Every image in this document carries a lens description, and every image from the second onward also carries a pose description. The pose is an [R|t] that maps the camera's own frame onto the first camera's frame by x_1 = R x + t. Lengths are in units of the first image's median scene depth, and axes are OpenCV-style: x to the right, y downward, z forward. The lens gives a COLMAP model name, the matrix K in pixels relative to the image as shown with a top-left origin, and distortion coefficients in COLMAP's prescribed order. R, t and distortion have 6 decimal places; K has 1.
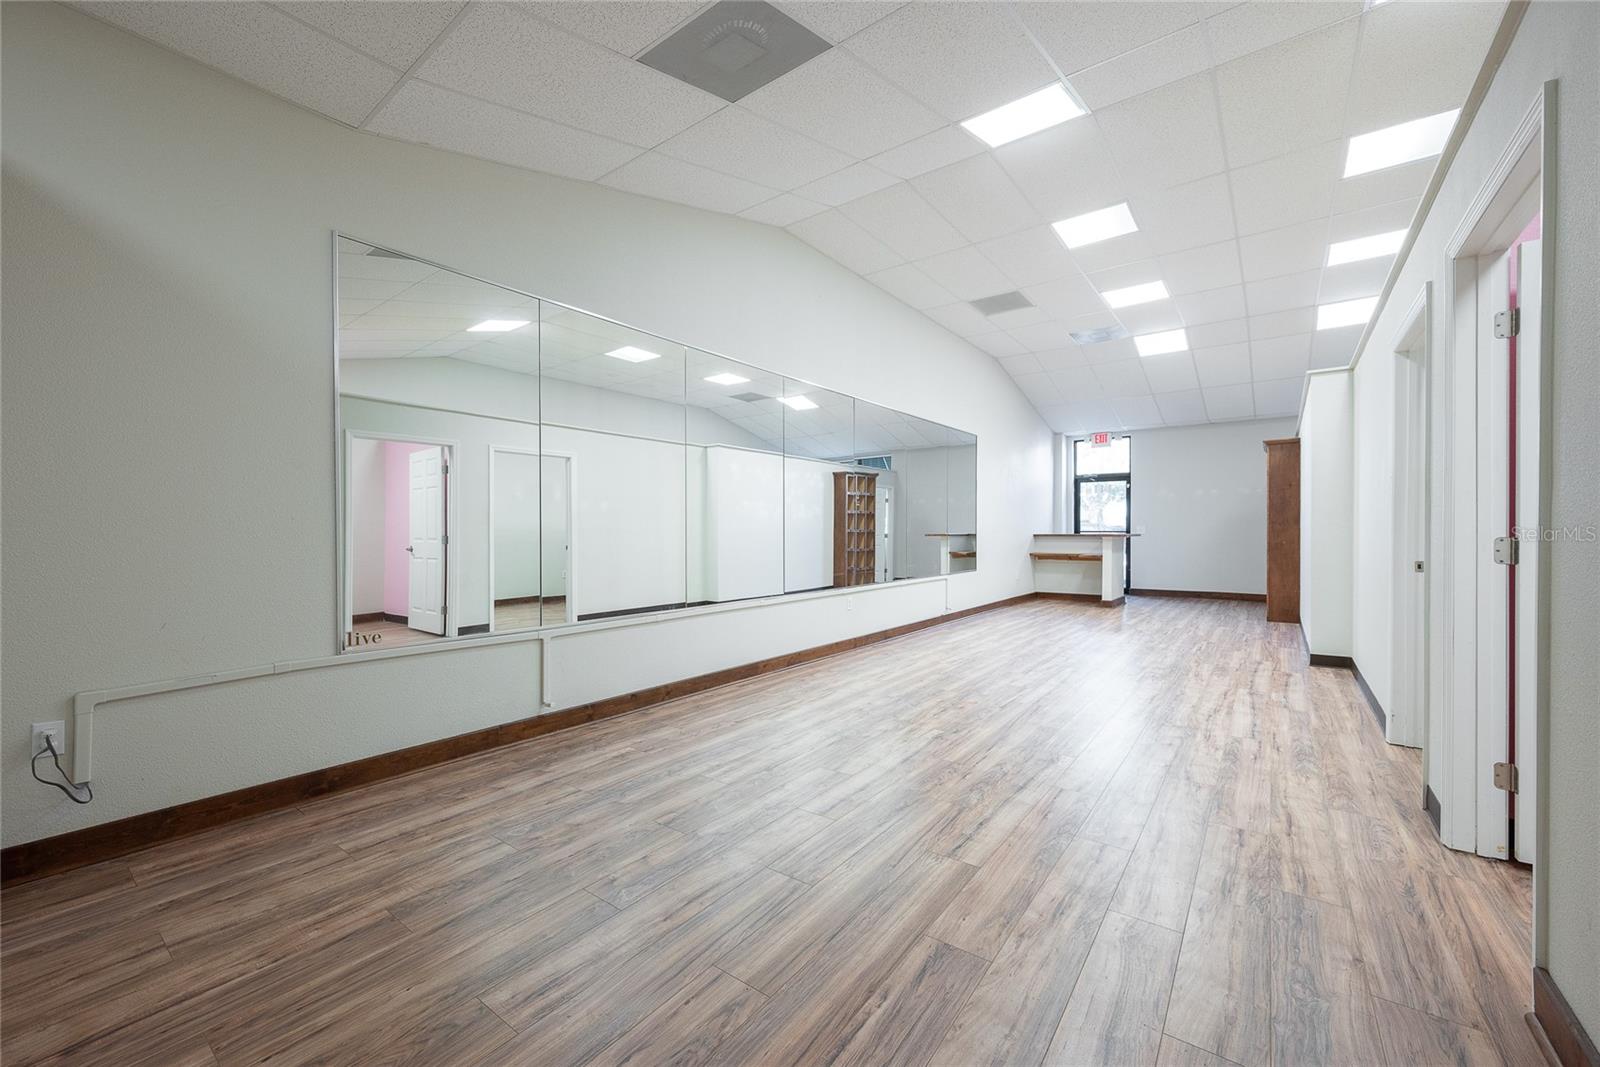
lens RADIAL K [[631.5, 0, 802.6], [0, 631.5, 536.2], [0, 0, 1]] dist [-0.001449, -0.000426]
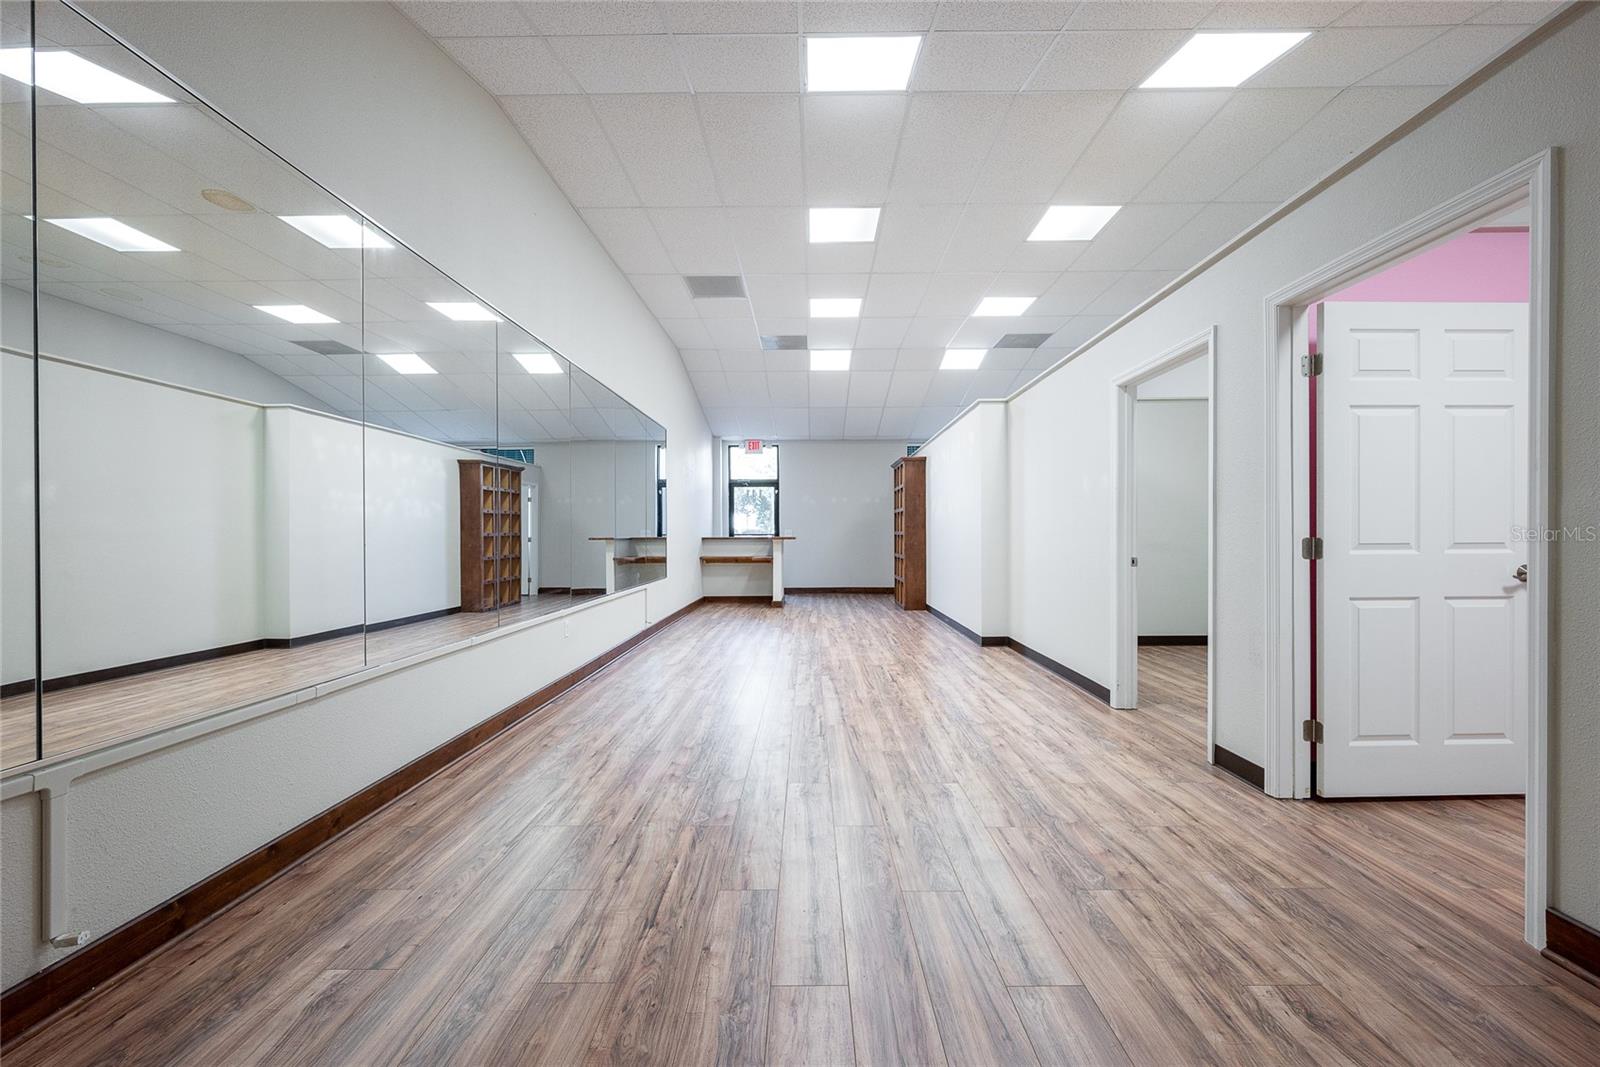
lens RADIAL K [[635.6, 0, 816.8], [0, 635.6, 538.2], [0, 0, 1]] dist [-0.000999, -0.000244]
pose [[0.803482, -0.004102, 0.595316, -0.103106], [0.005798, 0.999983, -0.000935, -0.000177], [-0.595301, 0.004202, 0.803491, 0.146729]]
